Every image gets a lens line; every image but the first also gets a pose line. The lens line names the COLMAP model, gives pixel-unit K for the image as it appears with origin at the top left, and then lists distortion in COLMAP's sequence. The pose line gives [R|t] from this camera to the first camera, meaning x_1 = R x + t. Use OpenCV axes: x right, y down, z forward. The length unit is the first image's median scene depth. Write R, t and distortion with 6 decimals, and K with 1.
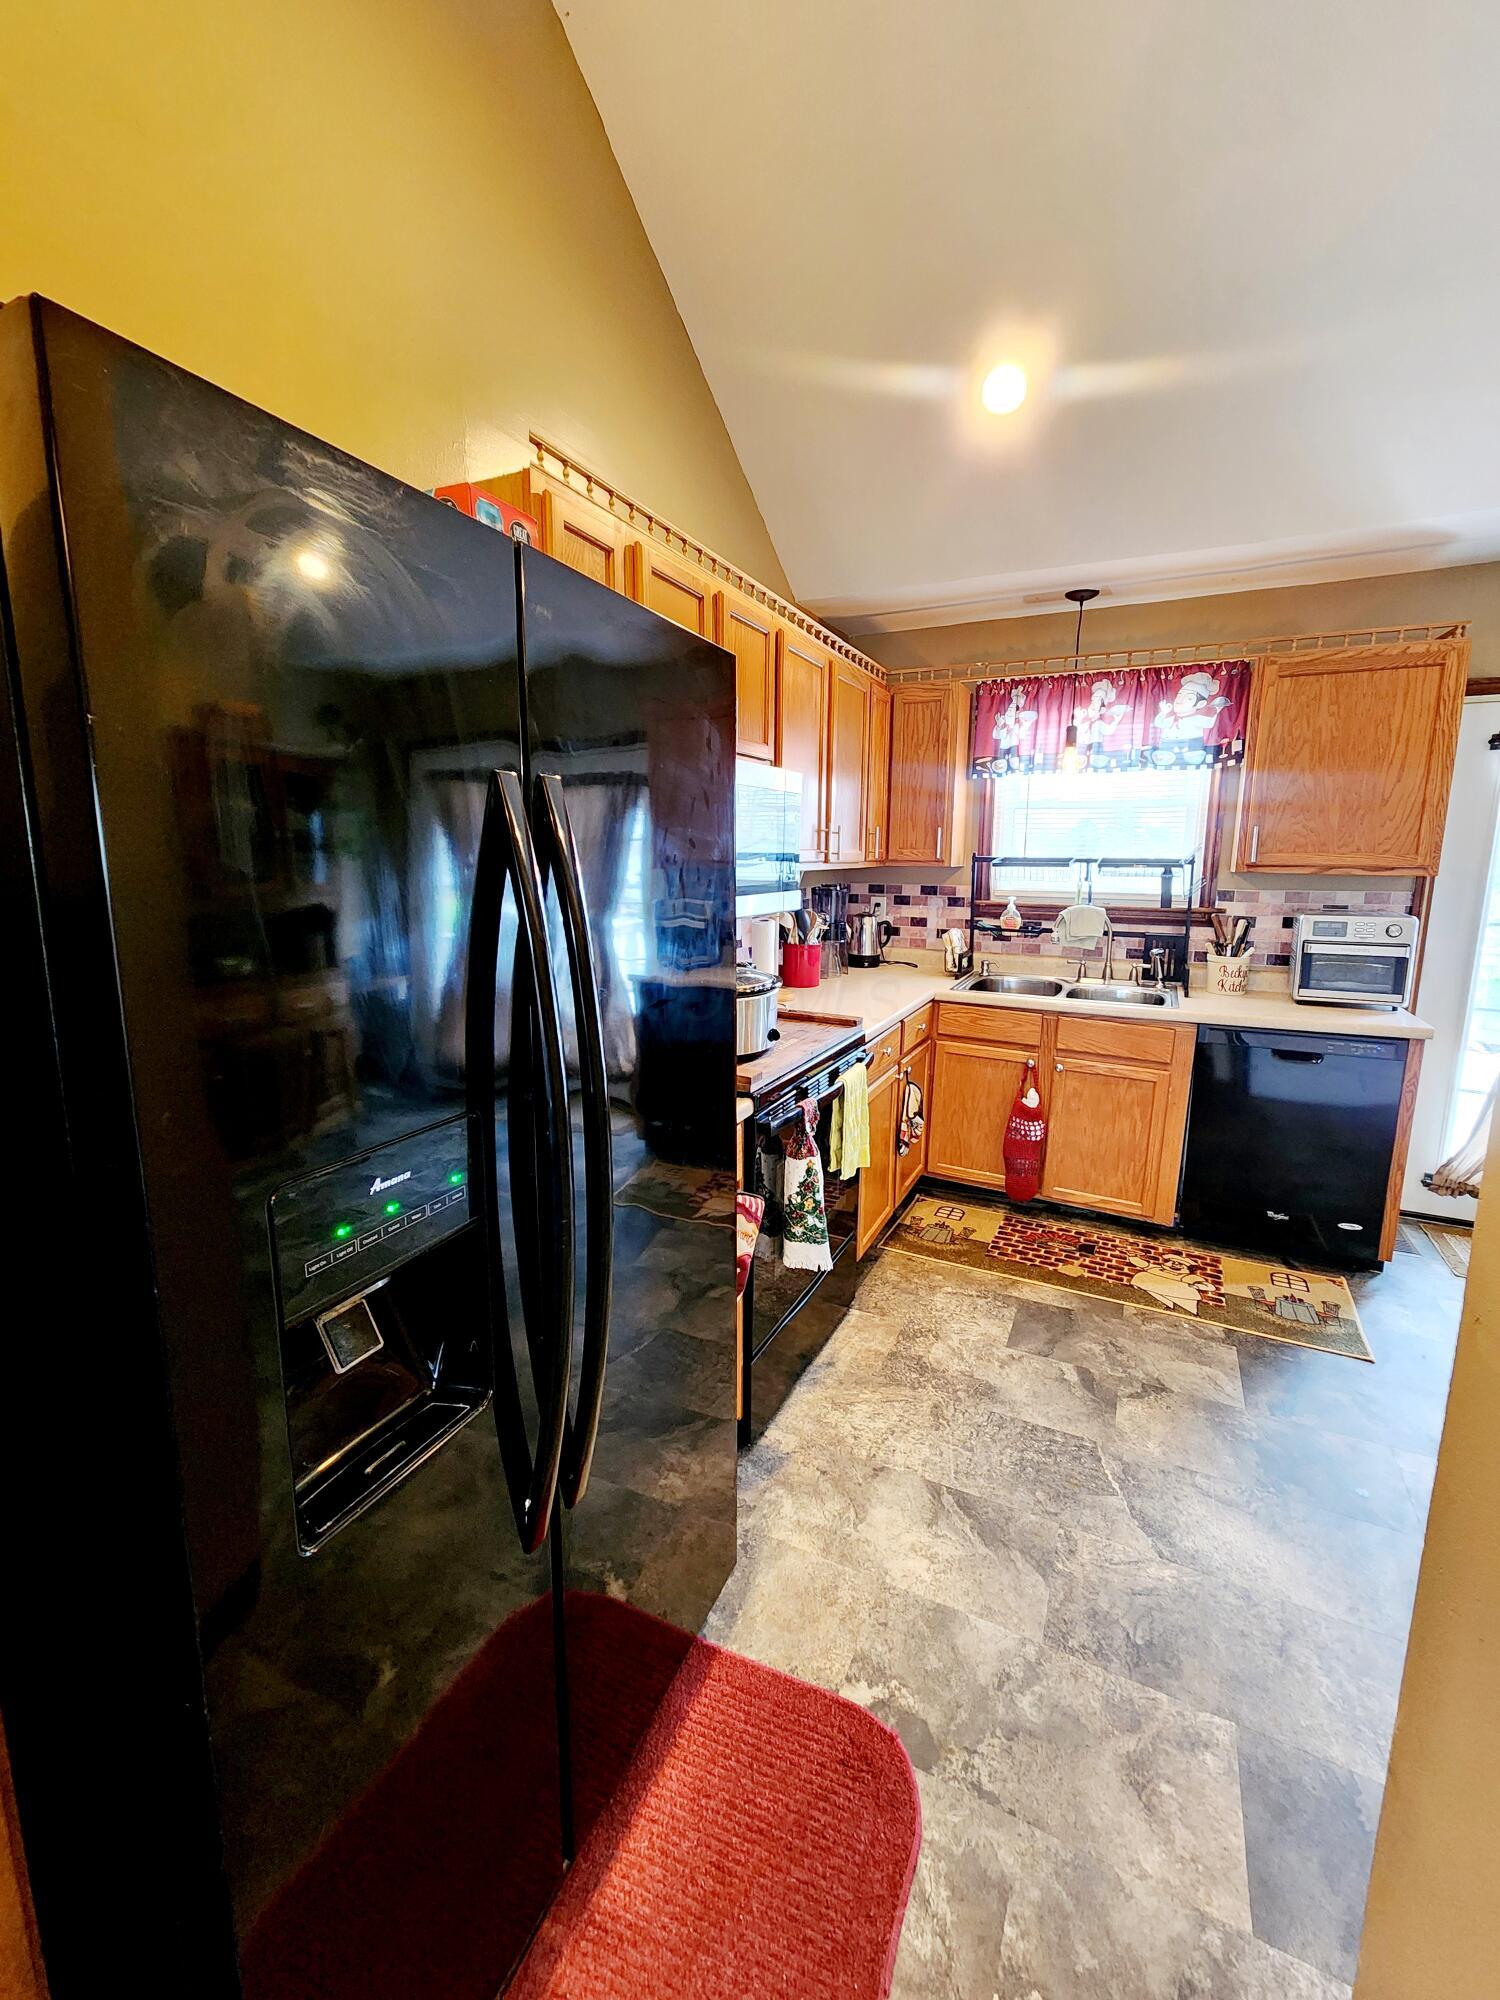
lens RADIAL K [[823.1, 0, 761.1], [0, 823.1, 991.6], [0, 0, 1]] dist [0.001496, 0.001958]
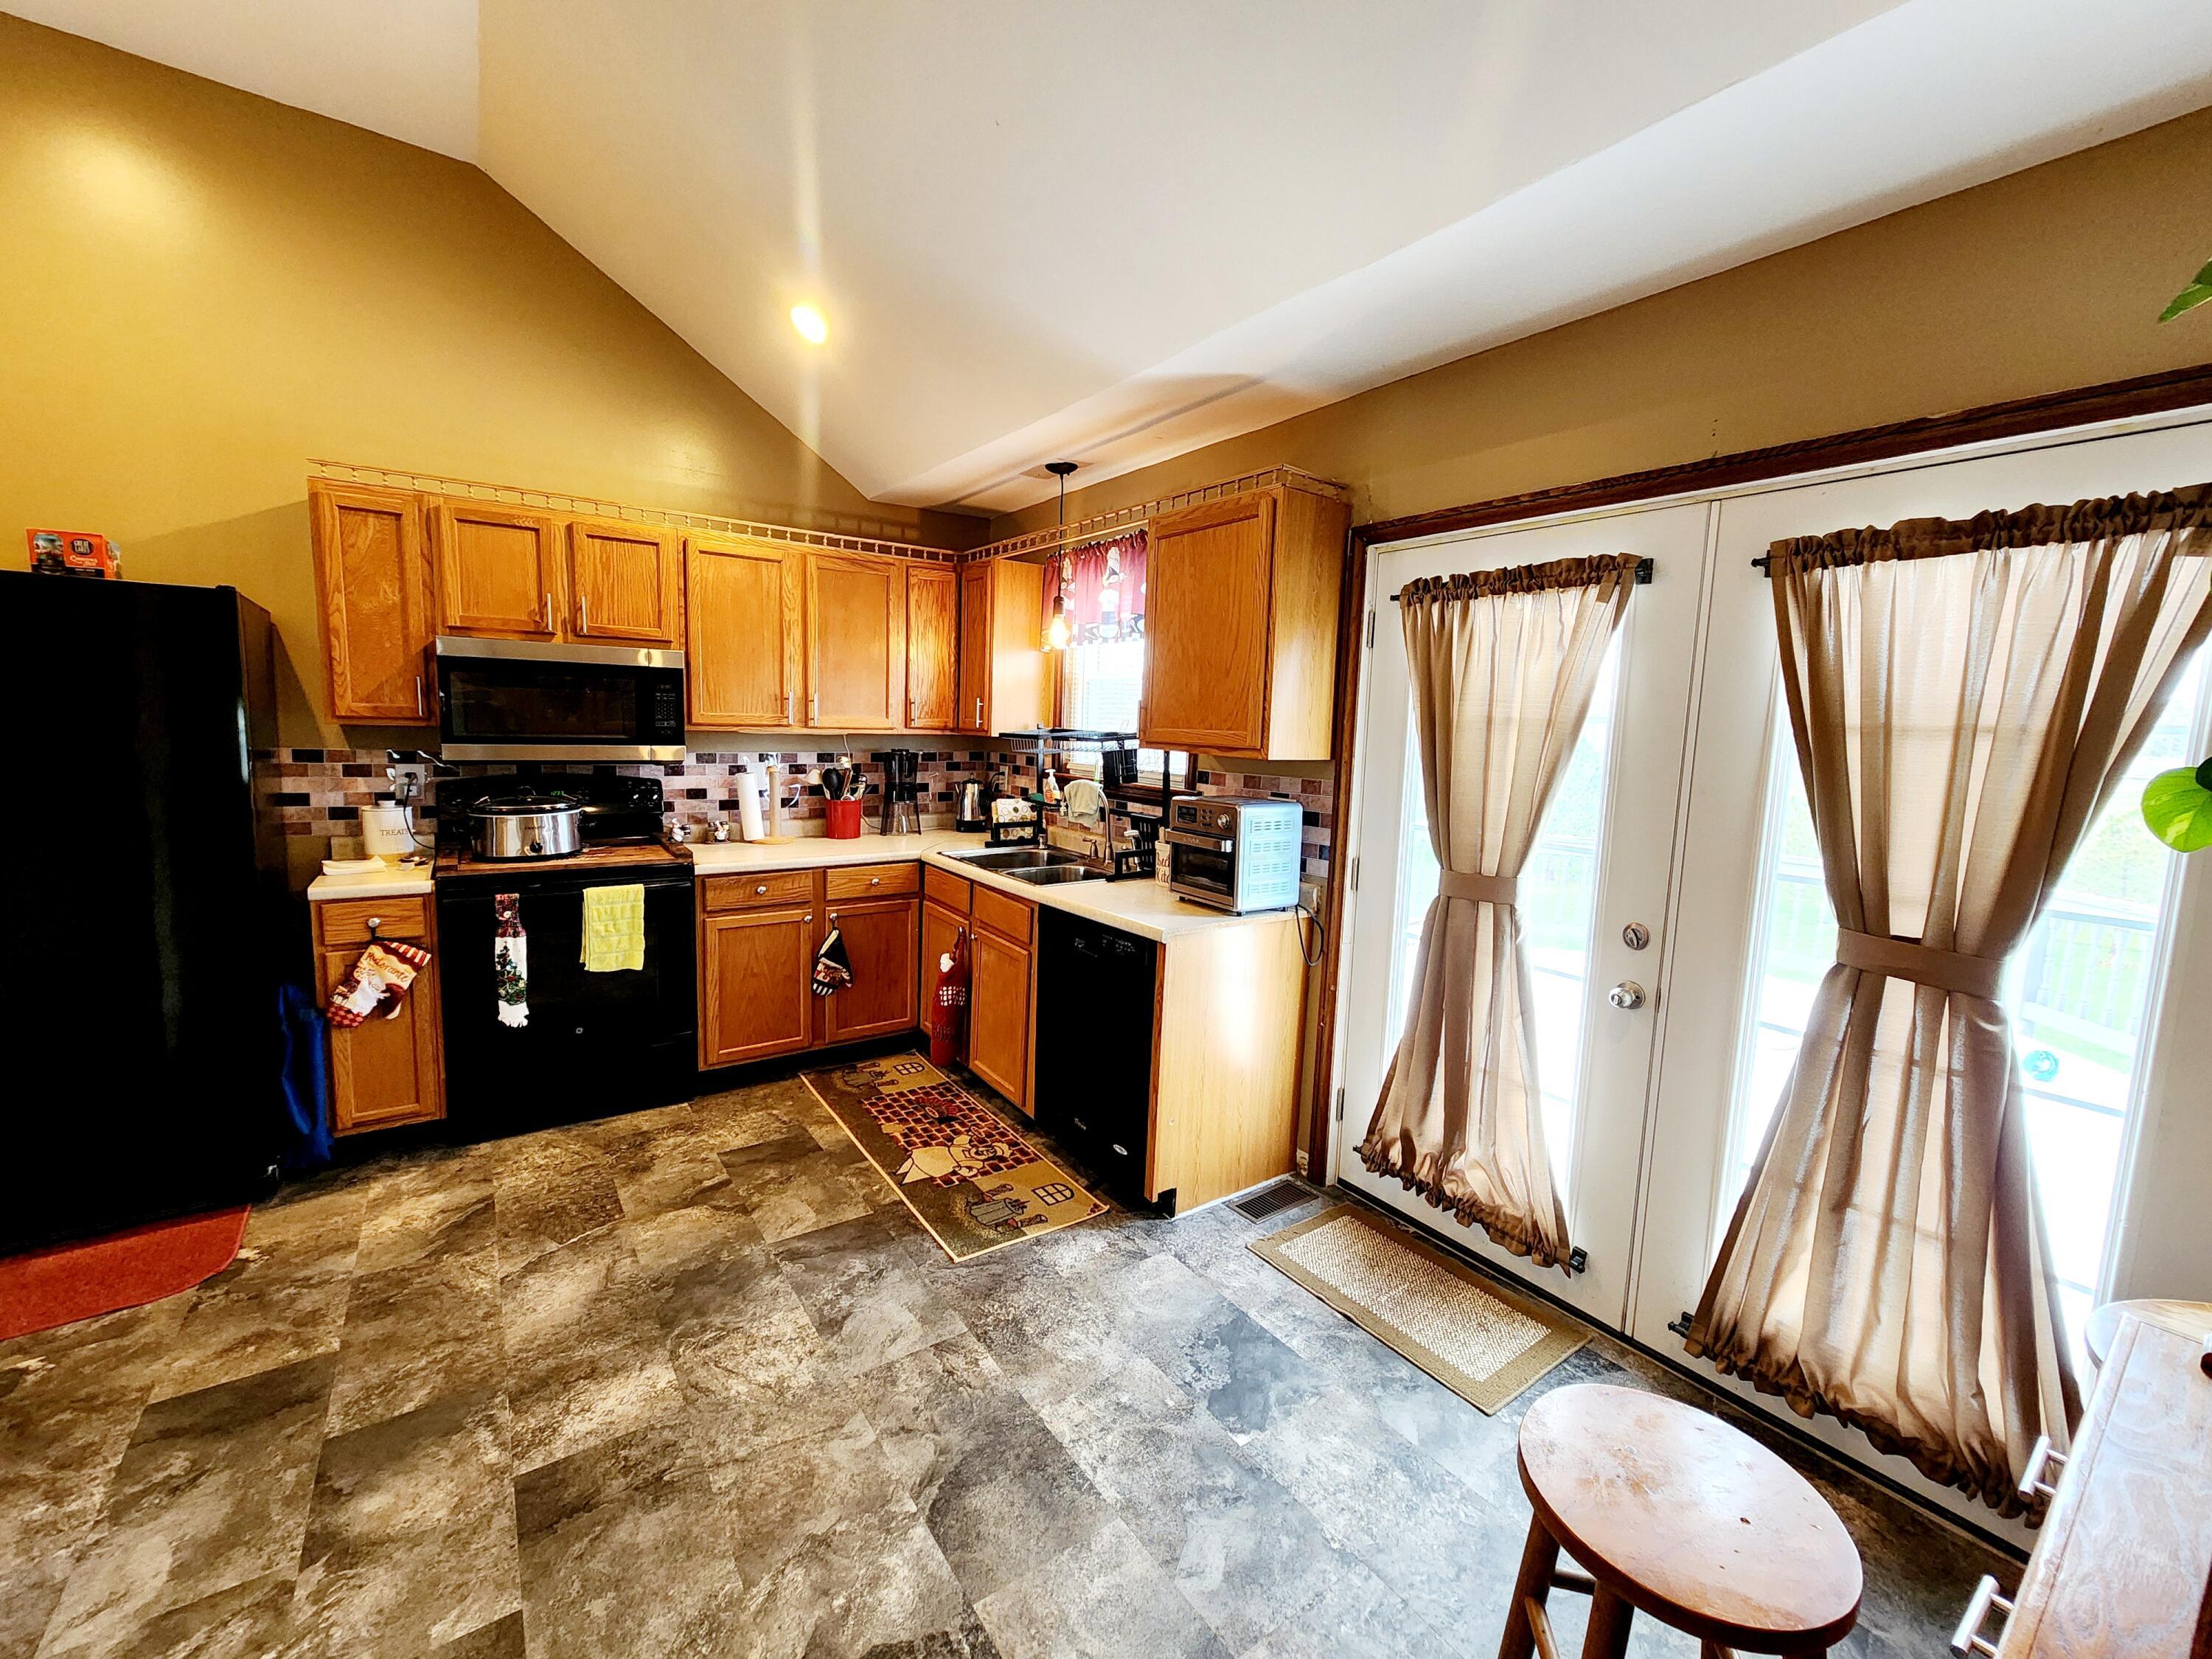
lens RADIAL K [[910.3, 0, 1096.5], [0, 910.3, 825.2], [0, 0, 1]] dist [0.001496, 0.001958]
pose [[0.868708, 0.077449, -0.489232, 1.195611], [-0.108674, 0.993436, -0.035699, -0.021750], [0.483256, 0.084179, 0.871423, 0.118993]]
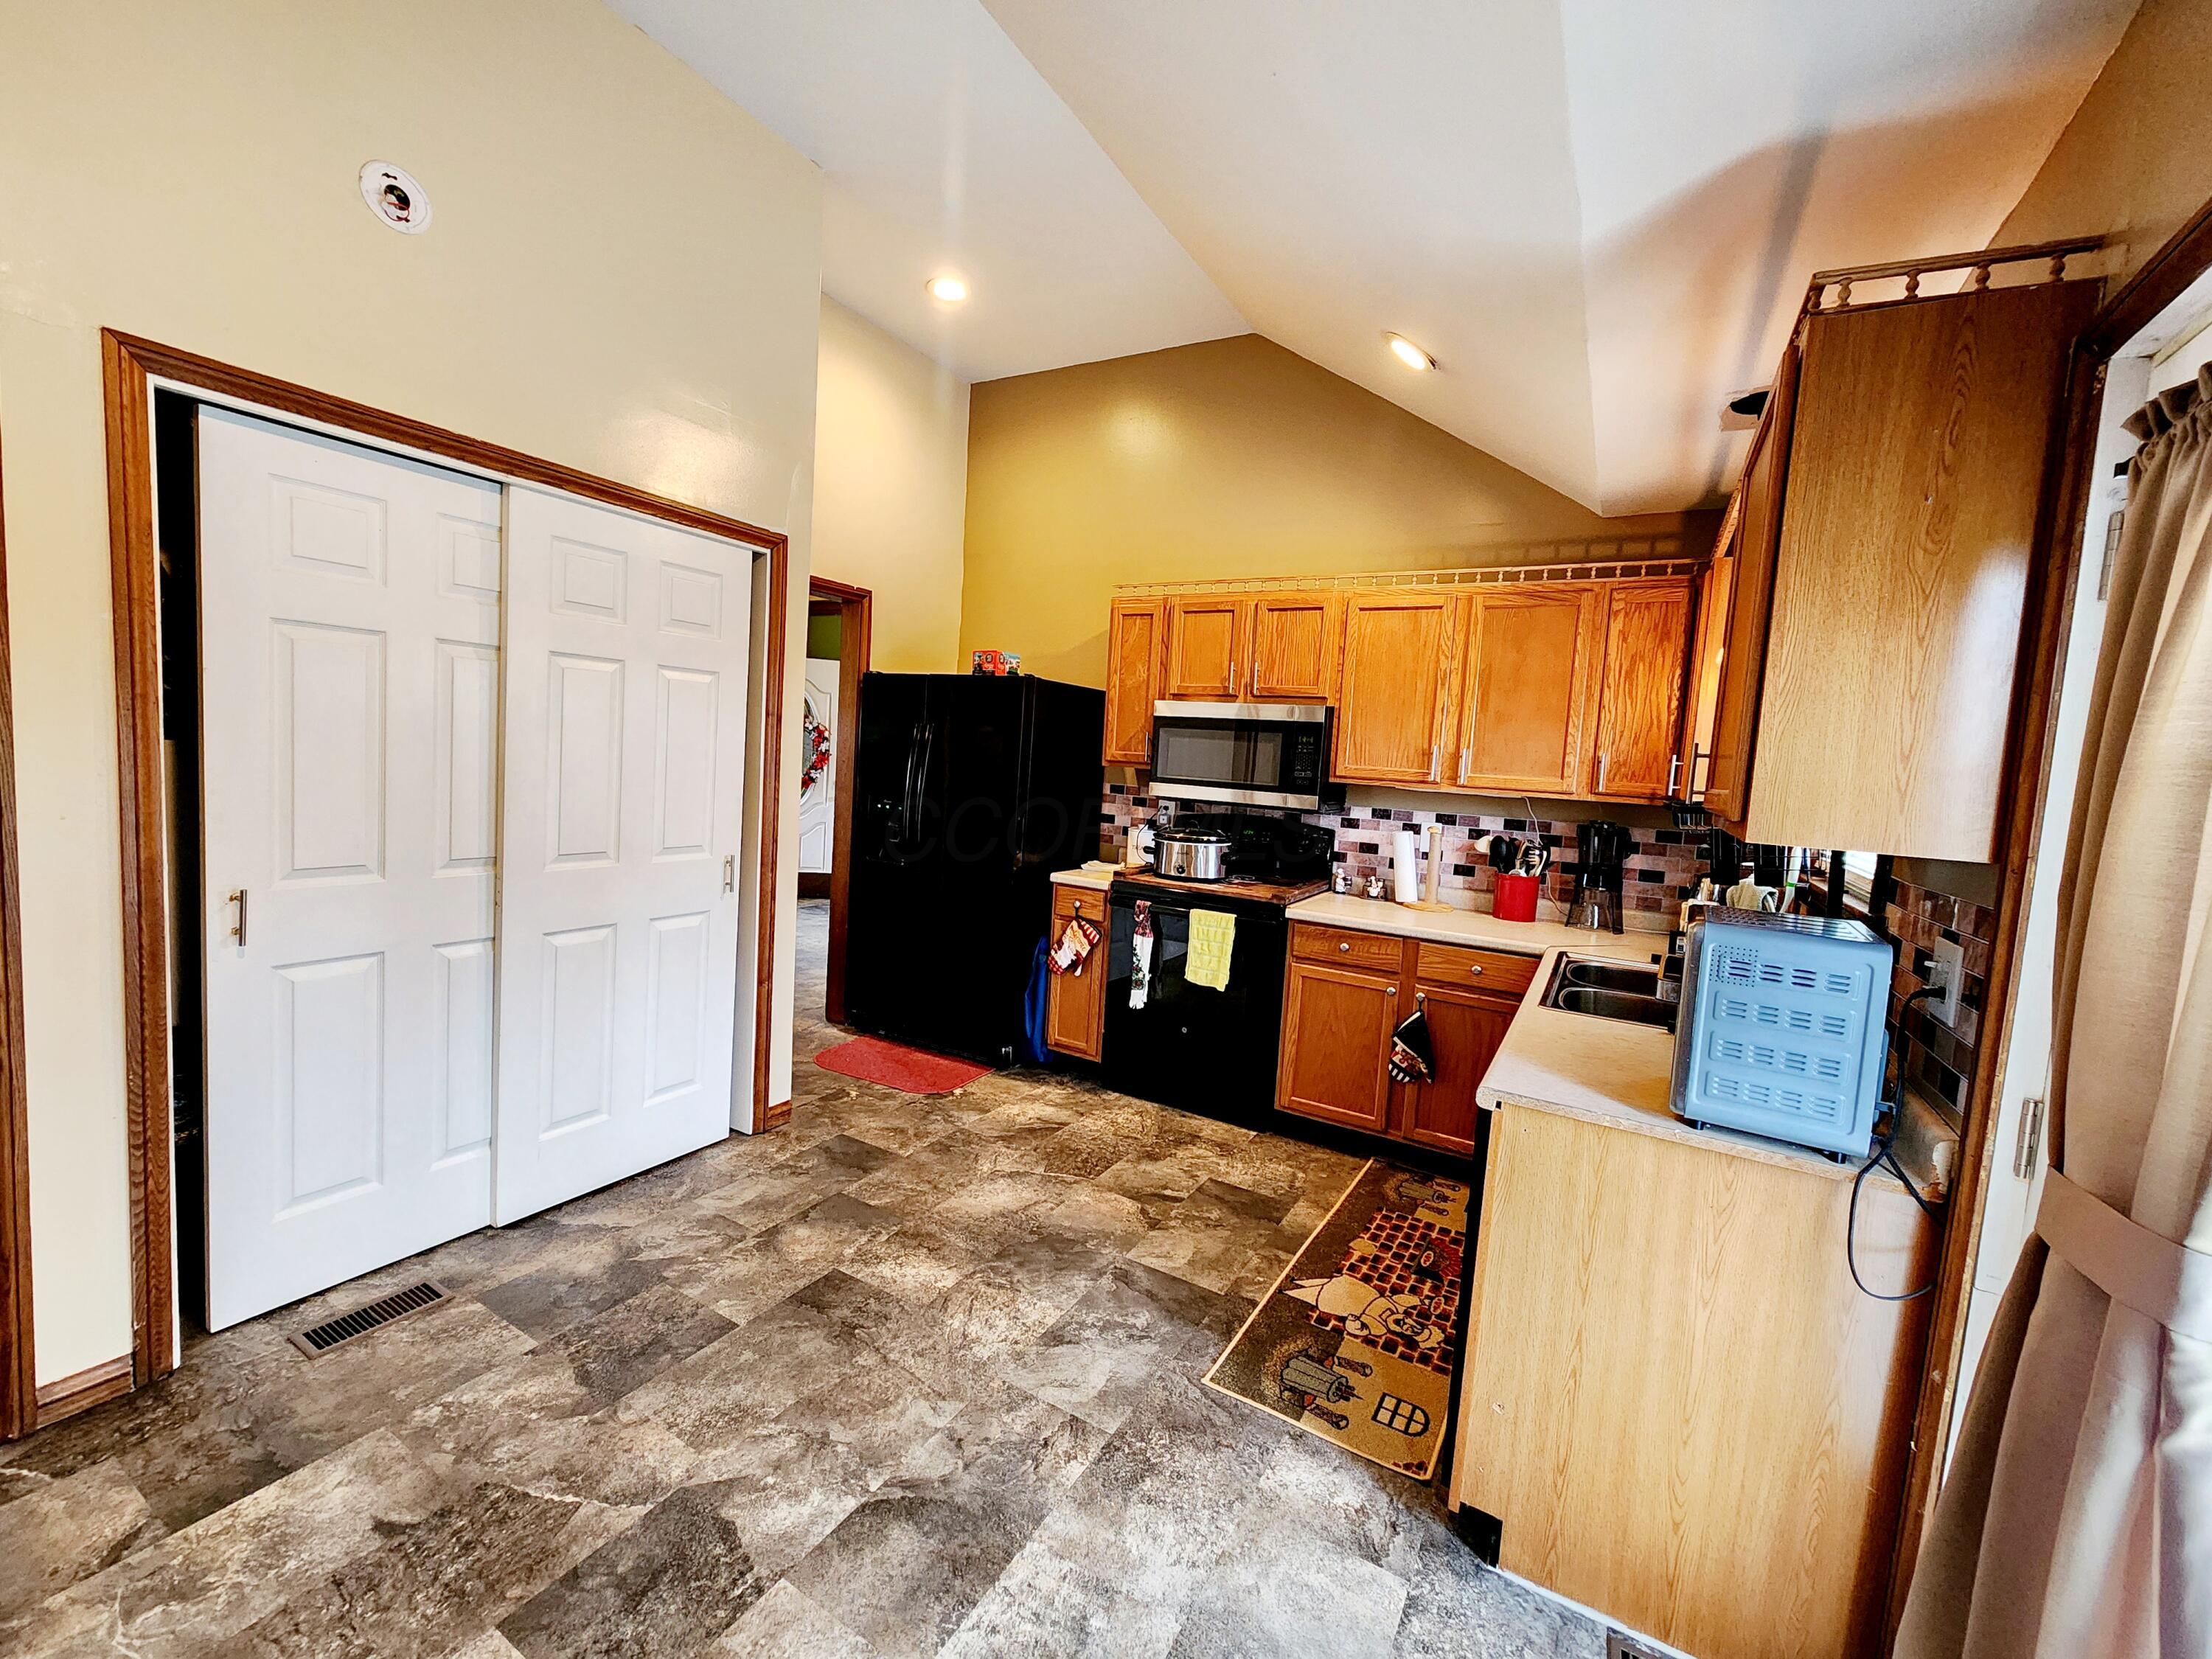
lens RADIAL K [[910.3, 0, 1085.3], [0, 910.3, 826.0], [0, 0, 1]] dist [0.001496, 0.001958]
pose [[-0.093579, 0.072080, -0.992999, 1.417080], [-0.229921, 0.968852, 0.091994, -0.118217], [0.968700, 0.236920, -0.074092, 0.731482]]
